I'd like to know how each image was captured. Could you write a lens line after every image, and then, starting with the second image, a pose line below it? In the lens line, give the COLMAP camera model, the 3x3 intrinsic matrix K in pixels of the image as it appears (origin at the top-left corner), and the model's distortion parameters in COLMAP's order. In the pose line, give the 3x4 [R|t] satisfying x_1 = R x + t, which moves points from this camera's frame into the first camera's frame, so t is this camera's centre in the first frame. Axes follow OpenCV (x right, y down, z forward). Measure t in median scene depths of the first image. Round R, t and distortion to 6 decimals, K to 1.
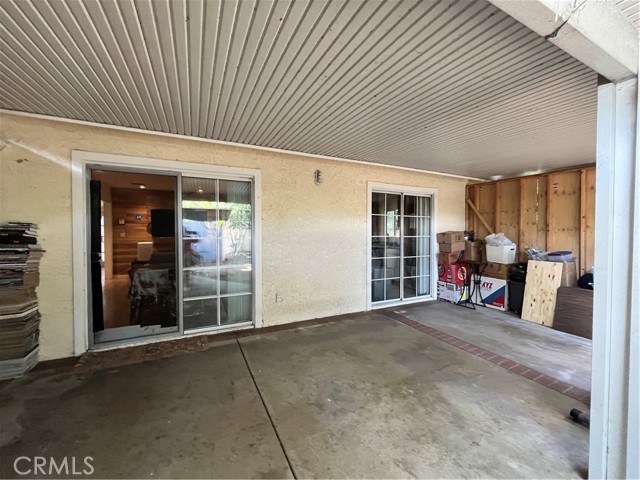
lens RADIAL K [[259.3, 0, 320.0], [0, 259.3, 240.0], [0, 0, 1]] dist [-0.002773, -0.000247]
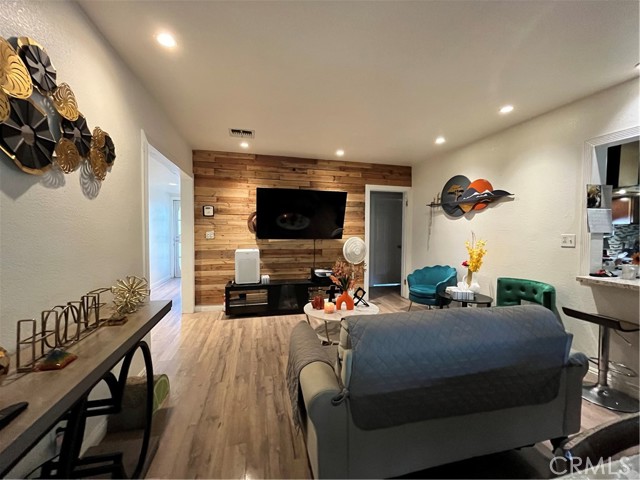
lens RADIAL K [[259.3, 0, 320.0], [0, 259.3, 240.0], [0, 0, 1]] dist [-0.002773, -0.000247]
pose [[0.978929, 0.012900, -0.203793, -0.411087], [-0.010384, 0.999856, 0.013406, -0.018580], [0.203936, -0.011008, 0.978922, 0.494279]]
